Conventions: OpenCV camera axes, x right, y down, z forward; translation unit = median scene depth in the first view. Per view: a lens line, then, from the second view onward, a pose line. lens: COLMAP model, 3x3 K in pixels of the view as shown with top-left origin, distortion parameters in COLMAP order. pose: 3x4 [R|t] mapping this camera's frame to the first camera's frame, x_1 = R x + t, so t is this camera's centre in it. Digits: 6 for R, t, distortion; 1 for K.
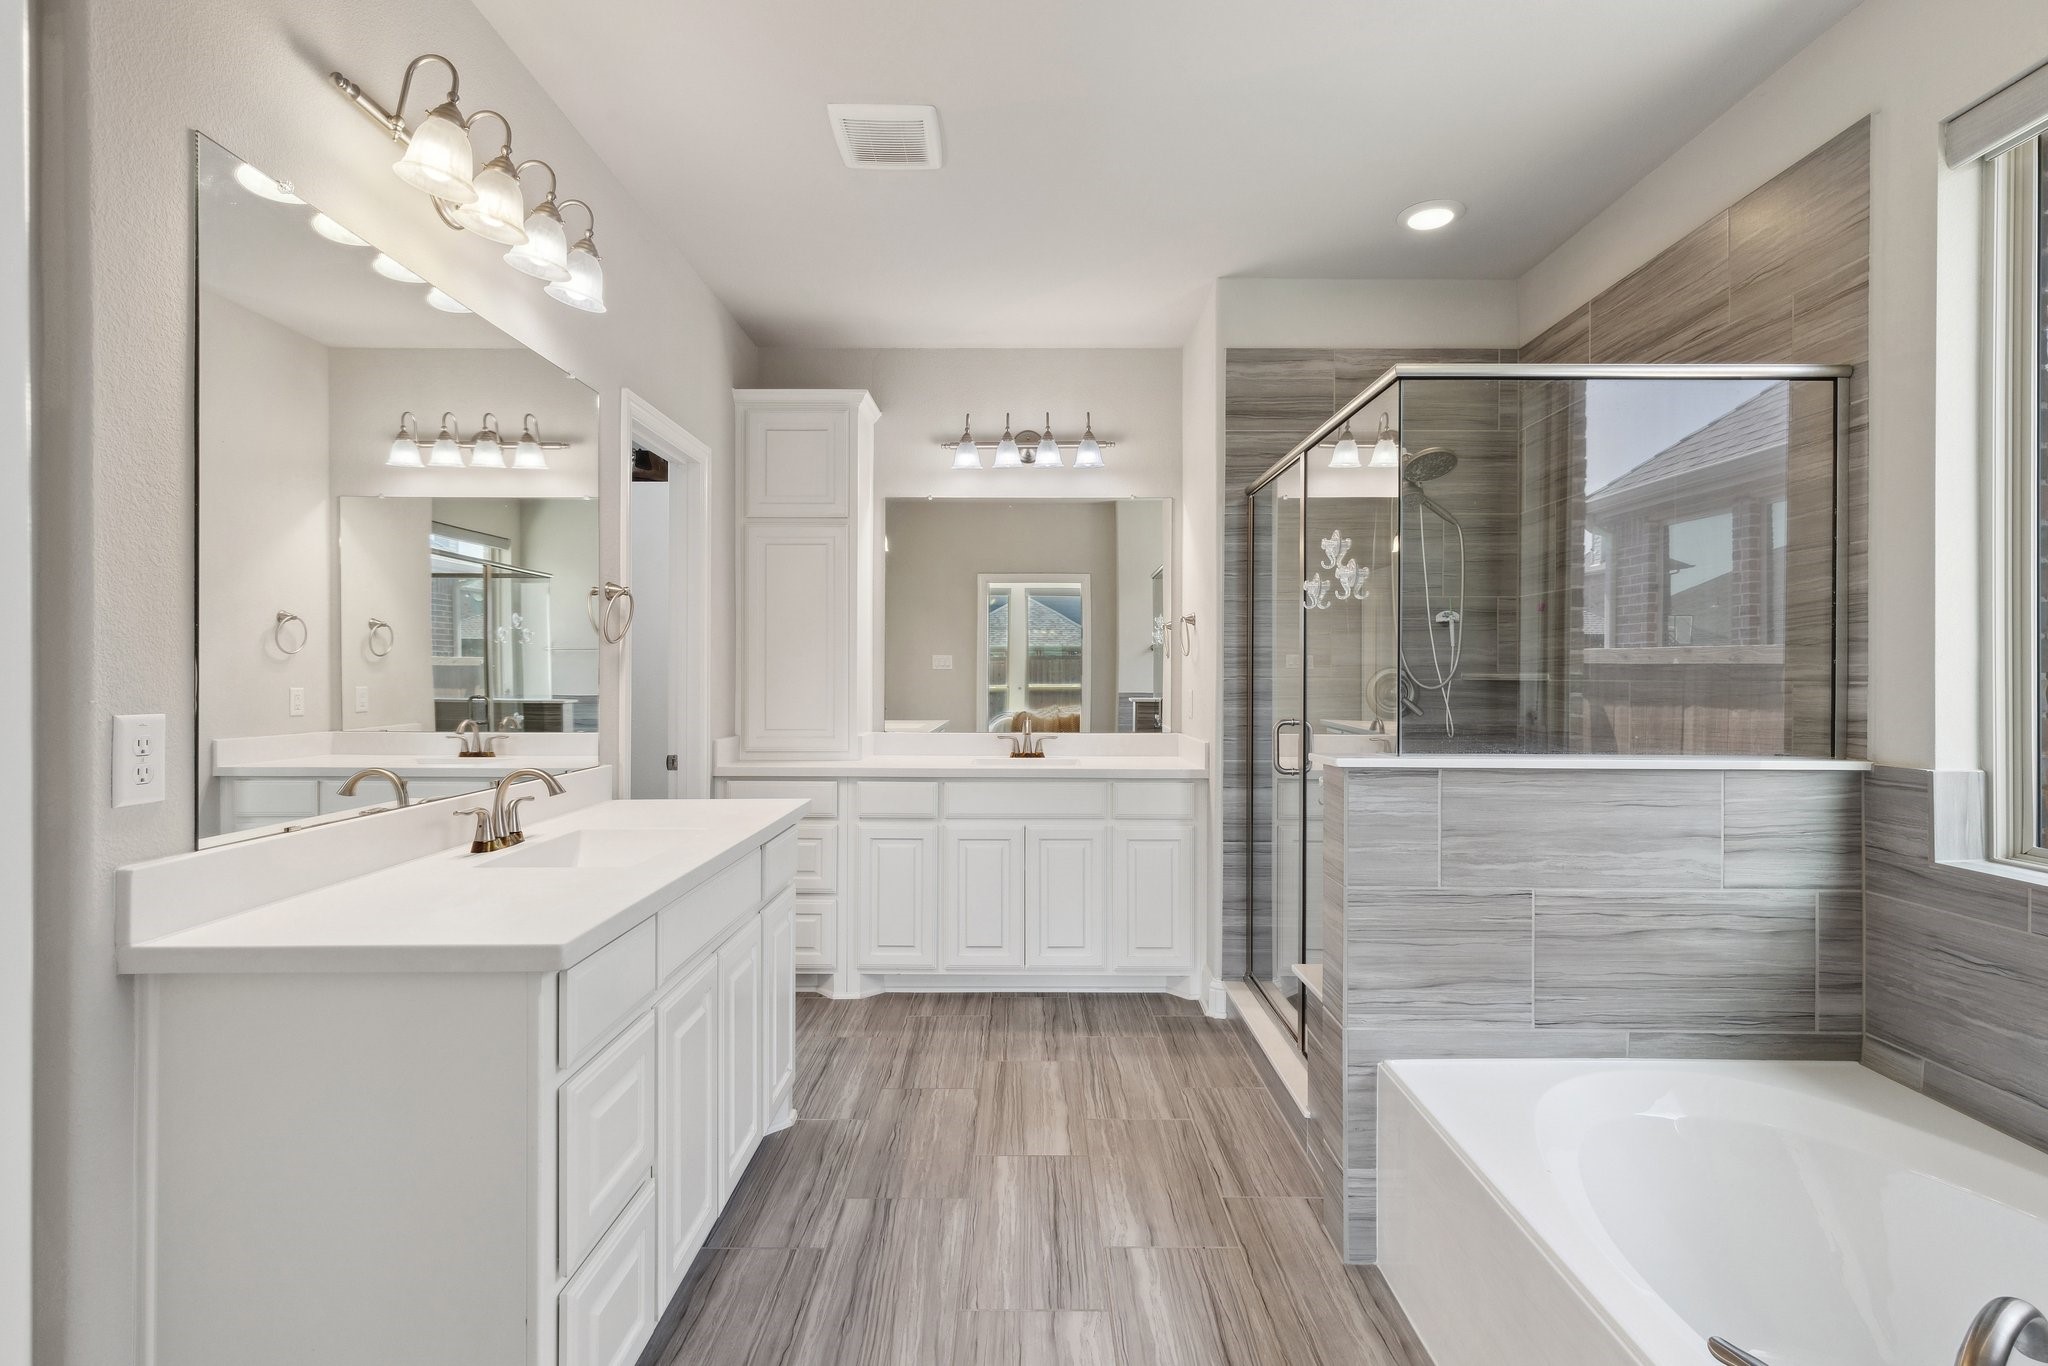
lens RADIAL K [[920.6, 0, 1032.8], [0, 920.6, 682.3], [0, 0, 1]] dist [0.009075, -0.000937]
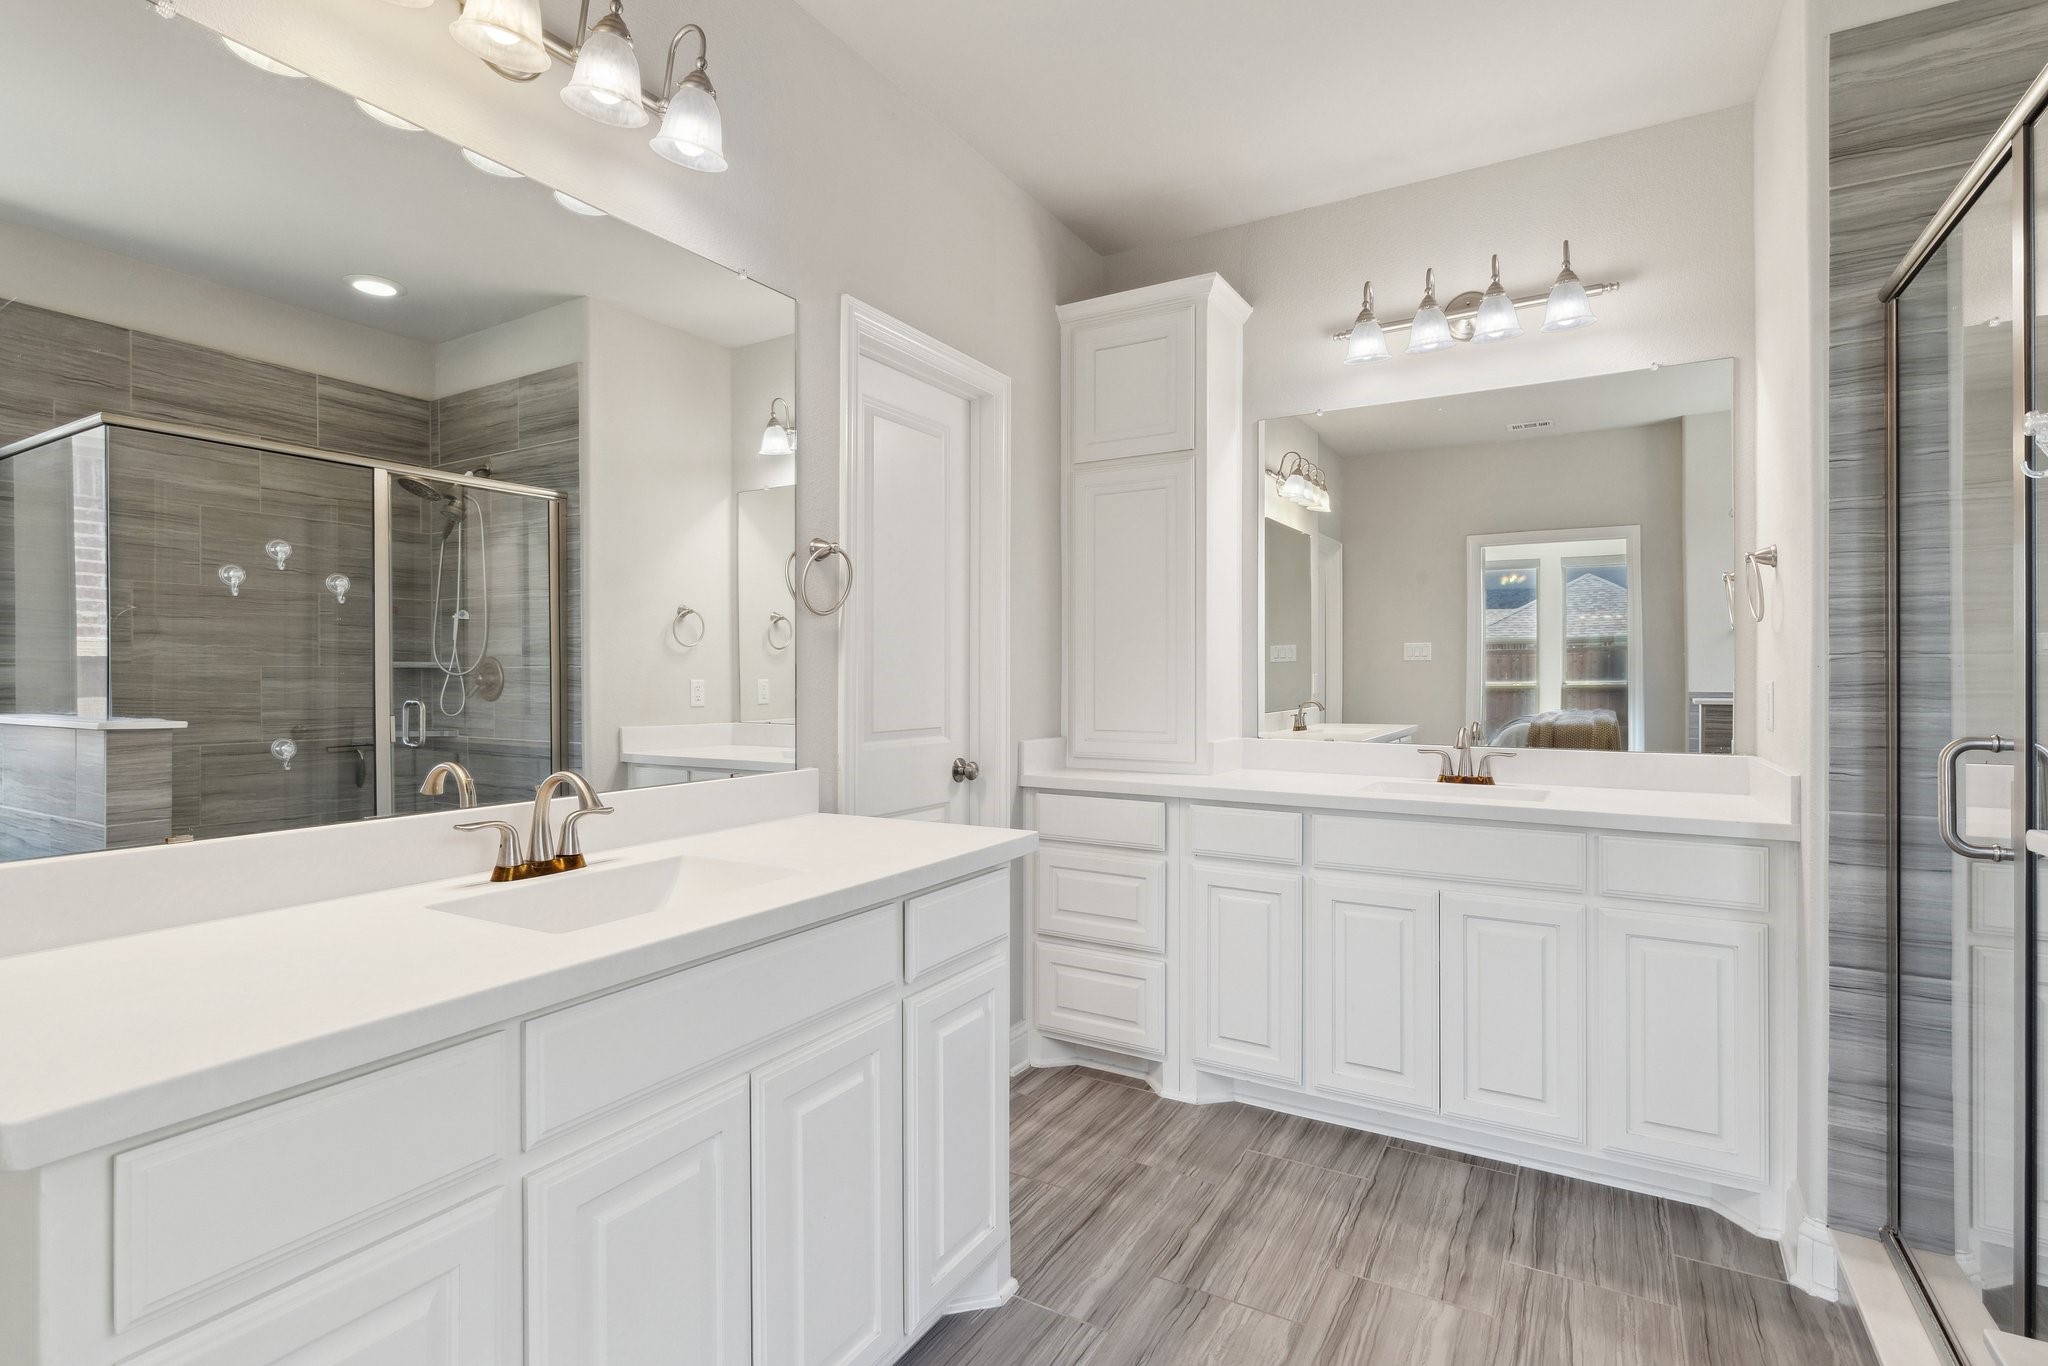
lens RADIAL K [[980.1, 0, 1023.5], [0, 980.1, 673.8], [0, 0, 1]] dist [0.000131, -0.001611]
pose [[0.862104, -0.002834, -0.506723, 0.092084], [-0.001550, 0.999965, -0.008230, 0.010904], [0.506729, 0.007880, 0.862070, 0.276583]]
